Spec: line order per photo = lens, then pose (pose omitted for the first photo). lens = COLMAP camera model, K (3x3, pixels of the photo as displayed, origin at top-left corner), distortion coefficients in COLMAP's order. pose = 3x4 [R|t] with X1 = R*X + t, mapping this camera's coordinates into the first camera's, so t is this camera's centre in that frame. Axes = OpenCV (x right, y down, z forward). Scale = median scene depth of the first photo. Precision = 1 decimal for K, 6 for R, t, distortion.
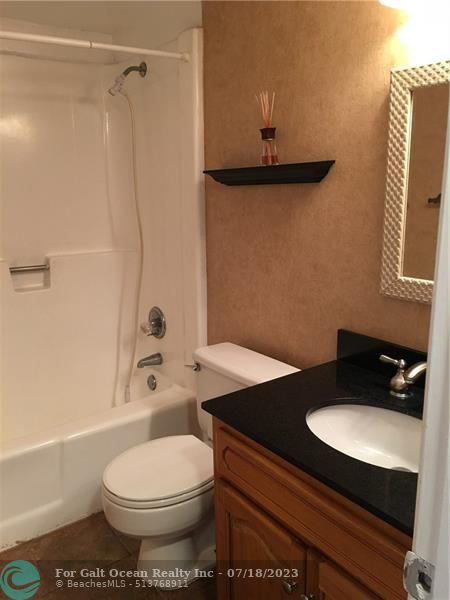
lens RADIAL K [[509.9, 0, 223.1], [0, 509.9, 304.9], [0, 0, 1]] dist [0.064605, -0.083097]
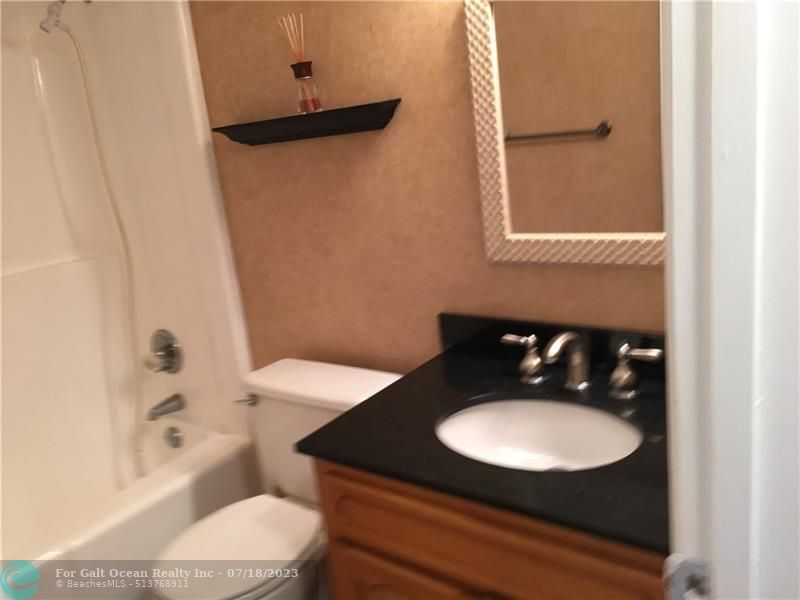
lens RADIAL K [[679.8, 0, 404.3], [0, 679.8, 298.6], [0, 0, 1]] dist [0.064605, -0.083097]
pose [[0.948143, -0.164732, 0.271822, -0.099554], [0.164540, 0.986087, 0.023667, -0.008108], [-0.271939, 0.022286, 0.962056, 0.018427]]
